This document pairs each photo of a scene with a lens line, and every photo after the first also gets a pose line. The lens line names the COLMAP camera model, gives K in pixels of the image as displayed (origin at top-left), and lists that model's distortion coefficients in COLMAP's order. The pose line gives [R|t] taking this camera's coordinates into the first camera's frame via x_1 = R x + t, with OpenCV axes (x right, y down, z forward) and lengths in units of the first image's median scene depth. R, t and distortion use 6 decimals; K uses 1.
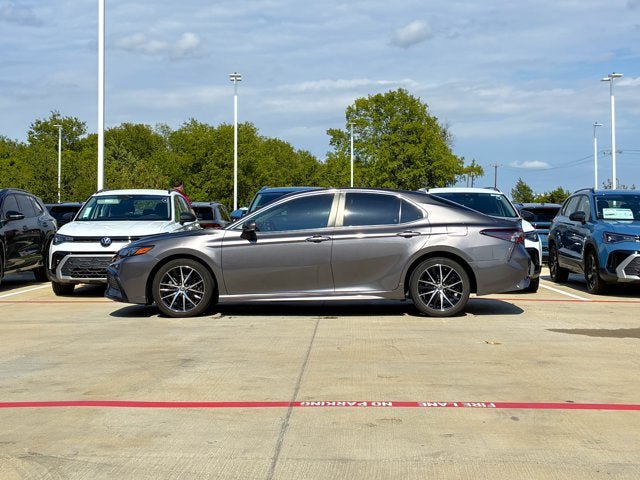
lens RADIAL K [[983.8, 0, 348.1], [0, 983.8, 239.2], [0, 0, 1]] dist [0.027273, -0.014297]
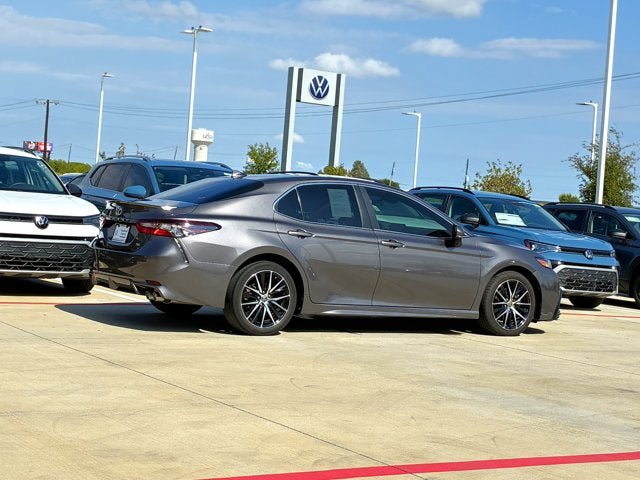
lens RADIAL K [[1247.0, 0, 320.0], [0, 1247.0, 240.0], [0, 0, 1]] dist [0.067163, -0.048171]
pose [[0.834206, 0.049478, 0.549229, -0.732803], [-0.065881, 0.997776, 0.010178, -0.008588], [-0.547503, -0.044674, 0.835610, 0.118369]]
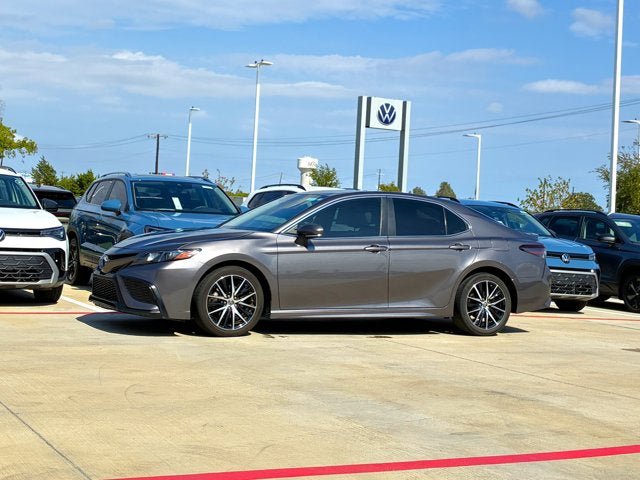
lens RADIAL K [[1121.6, 0, 337.1], [0, 1121.6, 239.1], [0, 0, 1]] dist [0.031578, -0.030973]
pose [[0.875594, 0.040830, 0.481318, -0.544888], [-0.046042, 0.998939, -0.000982, -0.006268], [-0.480848, -0.021301, 0.876545, 0.120344]]
